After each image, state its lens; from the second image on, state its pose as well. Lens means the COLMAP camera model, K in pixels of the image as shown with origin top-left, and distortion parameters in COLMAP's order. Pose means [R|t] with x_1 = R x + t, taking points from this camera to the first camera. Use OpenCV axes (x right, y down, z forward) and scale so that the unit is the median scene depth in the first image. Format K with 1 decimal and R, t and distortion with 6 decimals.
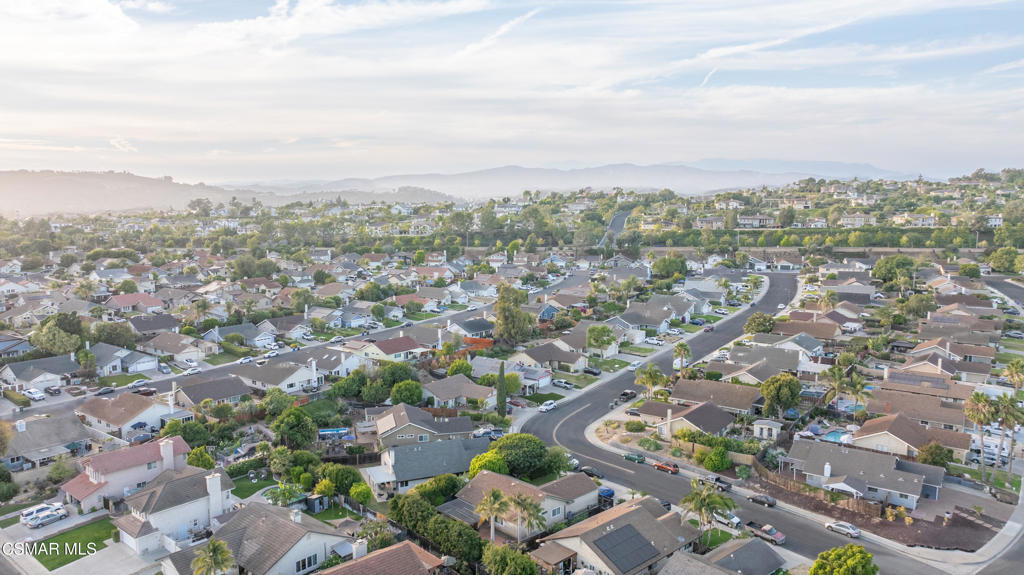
lens RADIAL K [[720.1, 0, 512.0], [0, 720.1, 287.5], [0, 0, 1]] dist [-0.088412, 0.124022]
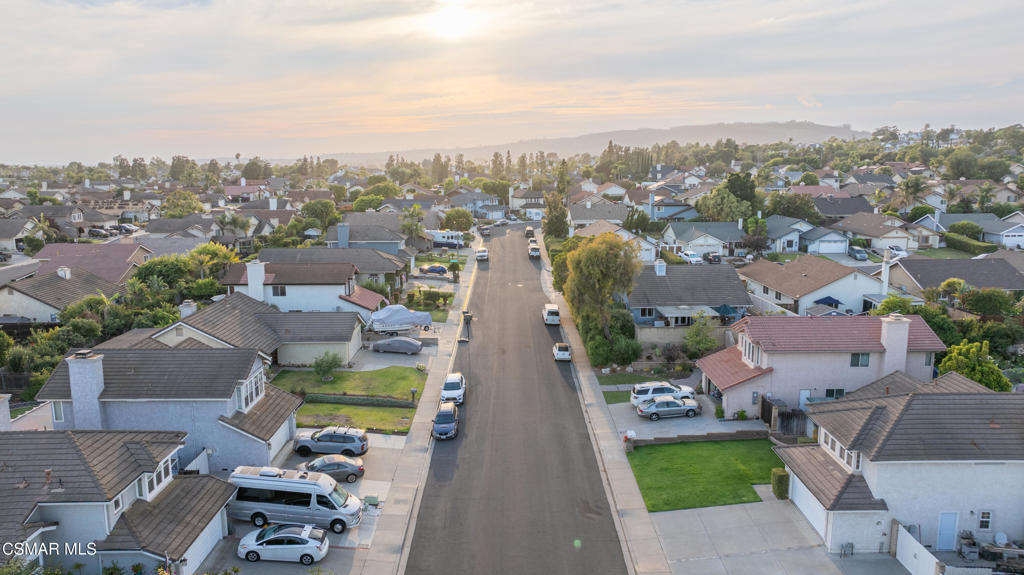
lens RADIAL K [[738.7, 0, 512.0], [0, 738.7, 287.5], [0, 0, 1]] dist [-0.048765, -0.005748]
pose [[0.646117, 0.134914, -0.751219, -0.299712], [-0.086884, 0.990856, 0.103223, 0.173355], [0.758277, -0.001425, 0.651931, 0.508403]]
